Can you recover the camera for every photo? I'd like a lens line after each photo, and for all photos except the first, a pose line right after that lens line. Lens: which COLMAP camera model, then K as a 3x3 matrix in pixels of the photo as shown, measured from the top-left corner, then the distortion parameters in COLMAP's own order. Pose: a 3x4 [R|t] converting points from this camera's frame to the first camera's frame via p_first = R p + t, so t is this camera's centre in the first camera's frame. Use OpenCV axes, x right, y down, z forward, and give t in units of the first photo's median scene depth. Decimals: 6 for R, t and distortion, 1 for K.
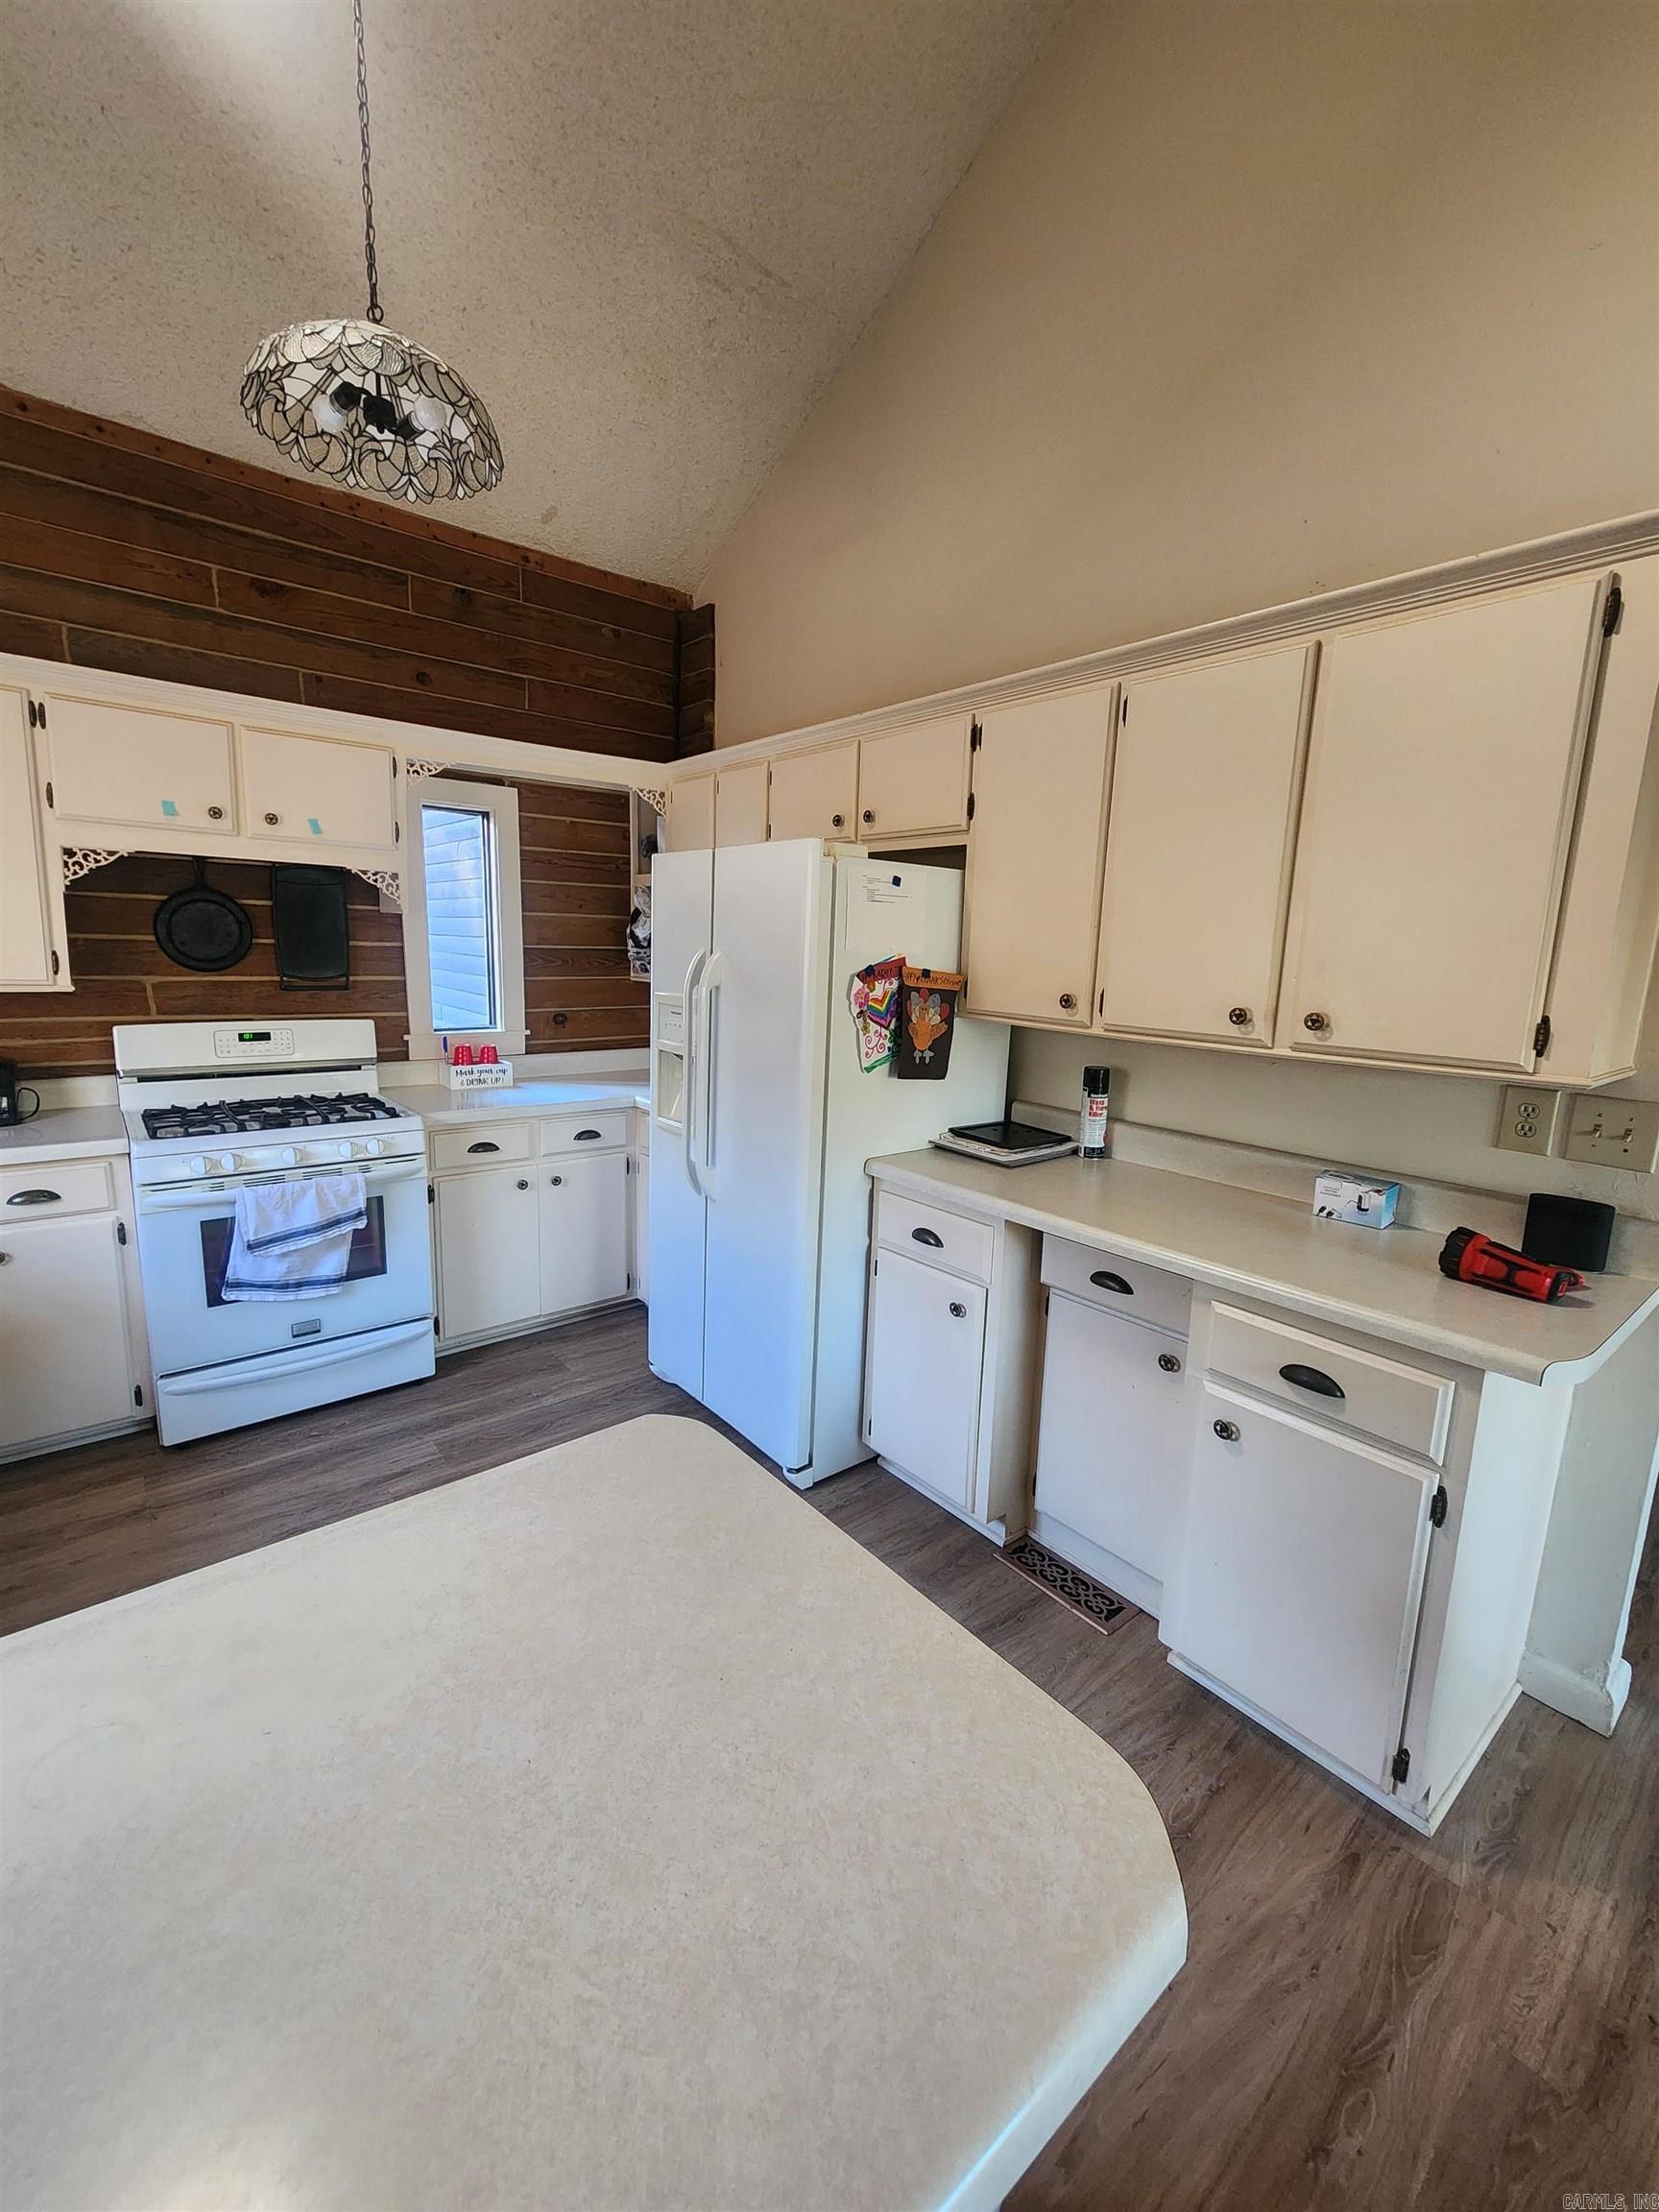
lens RADIAL K [[912.4, 0, 821.2], [0, 912.4, 1096.4], [0, 0, 1]] dist [0.001898, 0.001256]
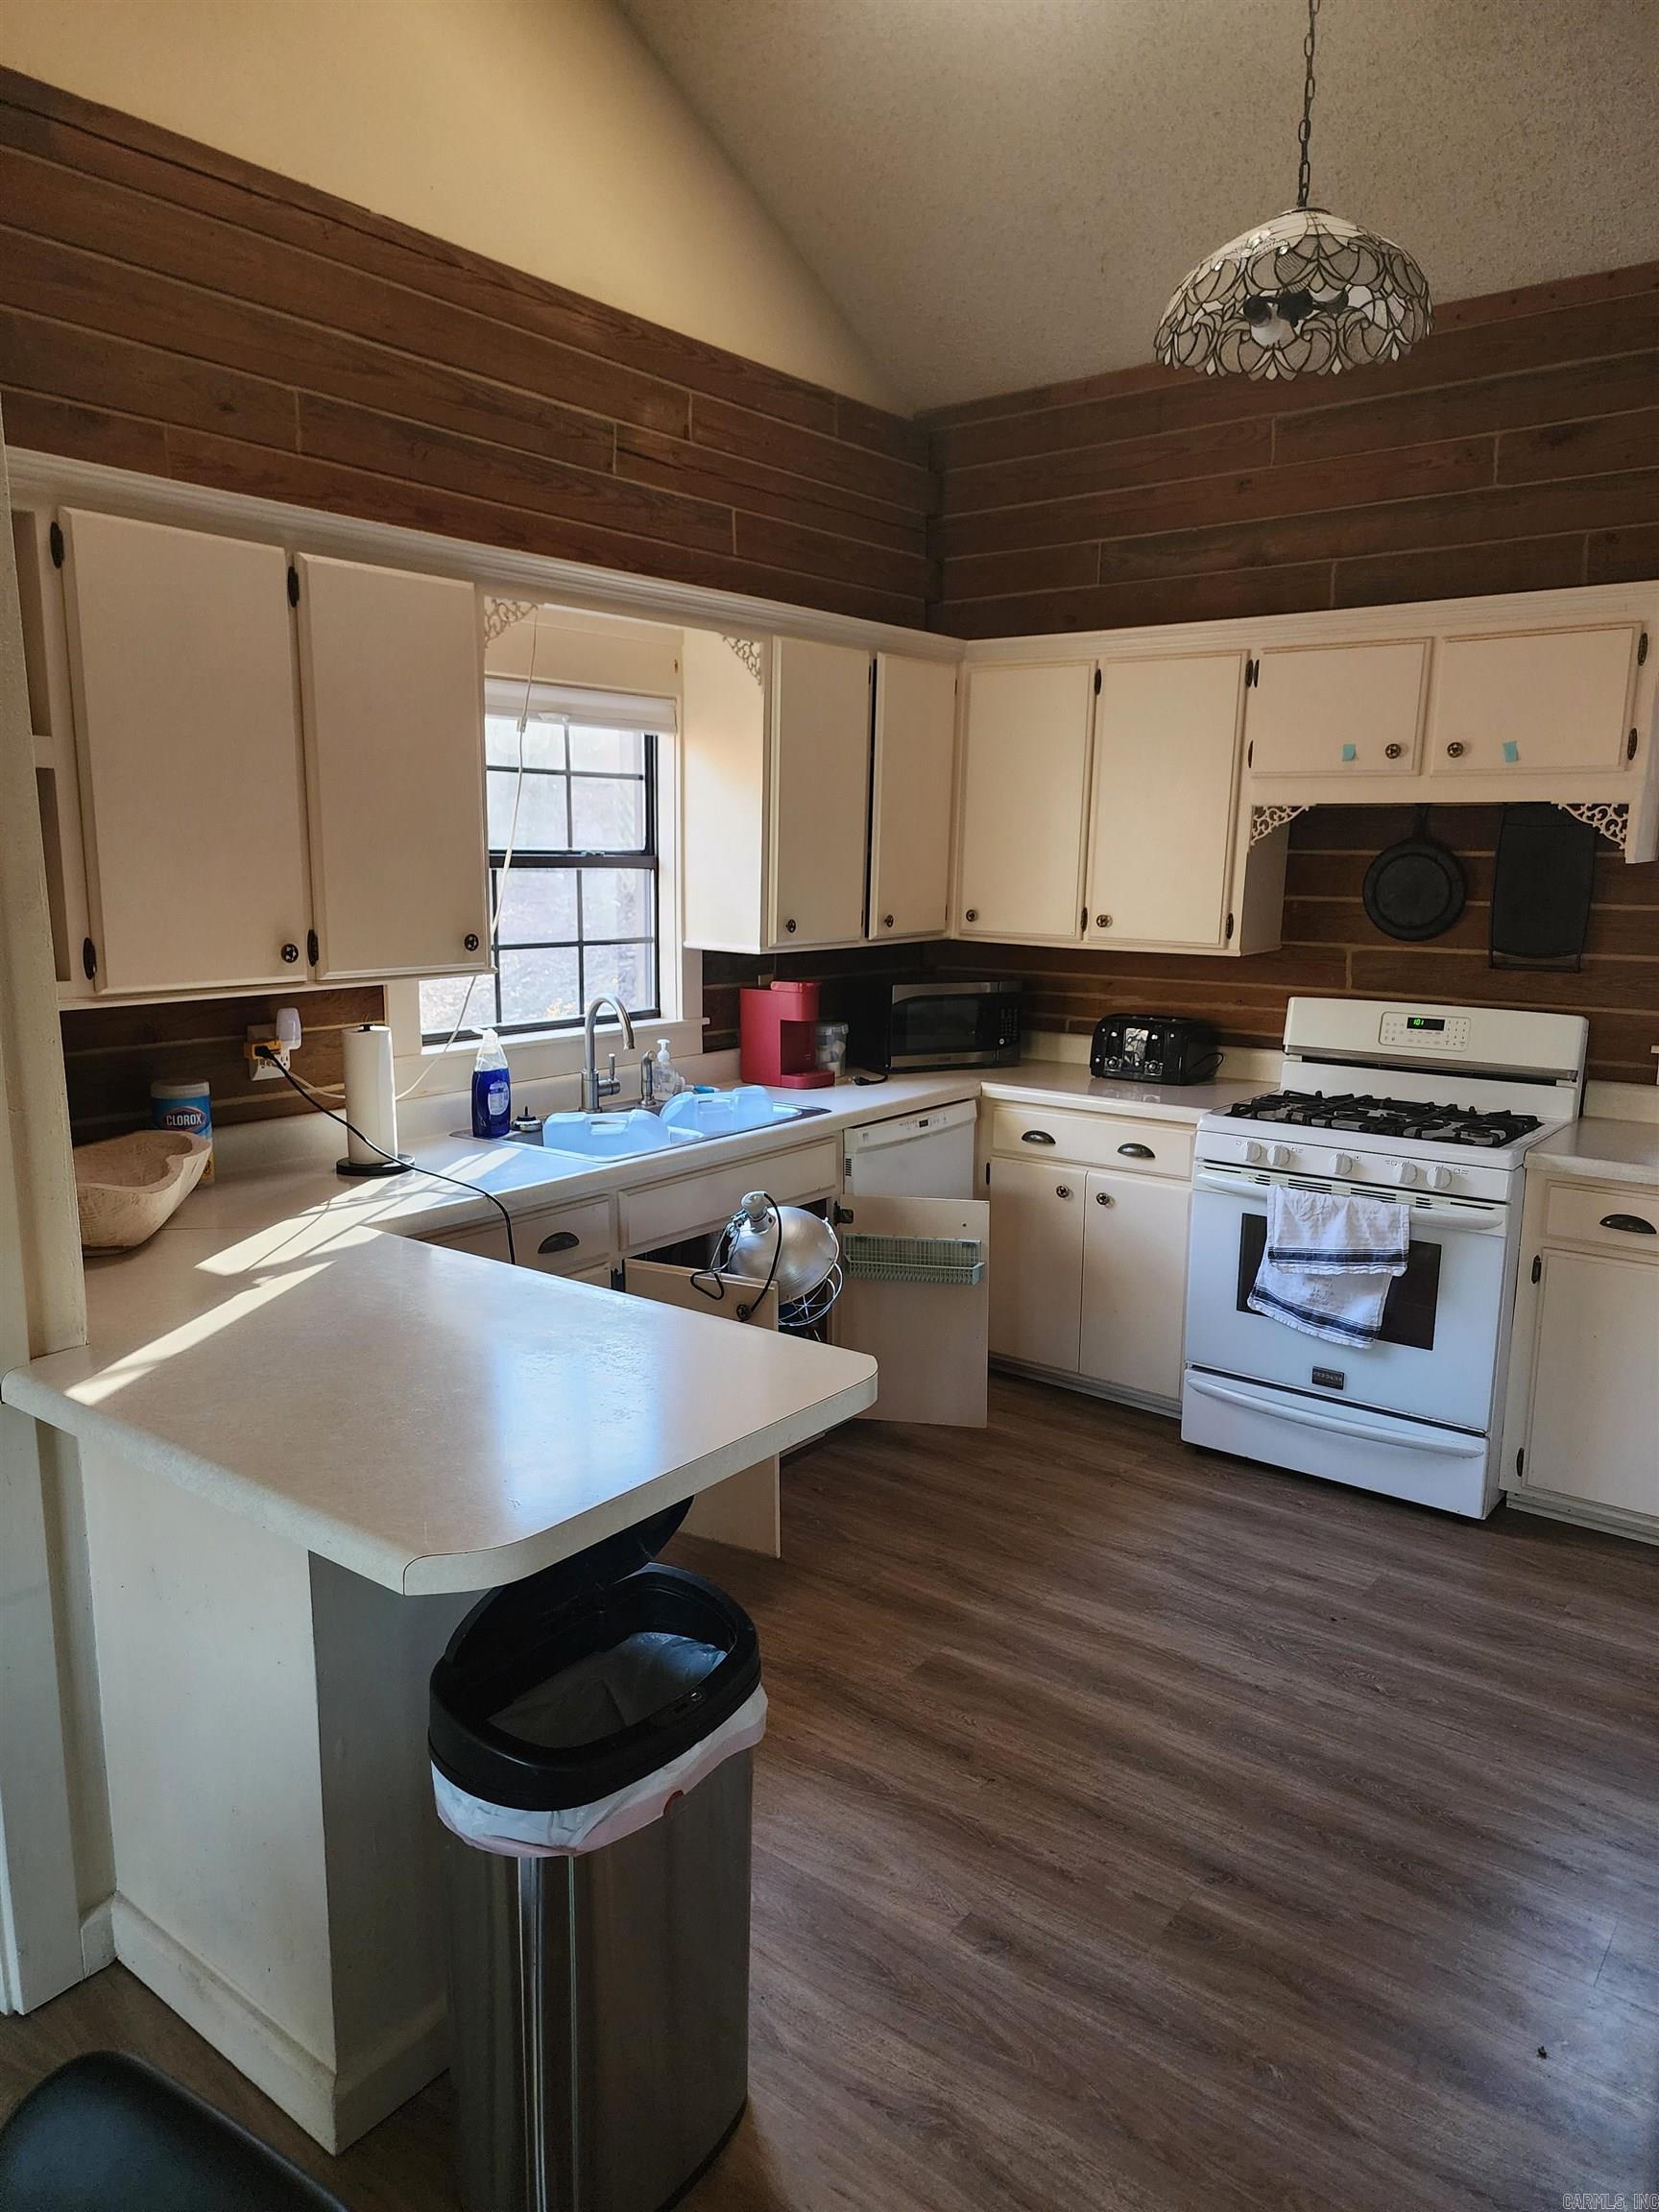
lens RADIAL K [[1473.0, 0, 824.2], [0, 1473.0, 1111.8], [0, 0, 1]] dist [0.053217, -0.030214]
pose [[0.227526, 0.139297, -0.963757, 0.574699], [-0.166735, 0.980672, 0.102378, -0.039014], [0.959391, 0.137398, 0.246354, 0.210412]]
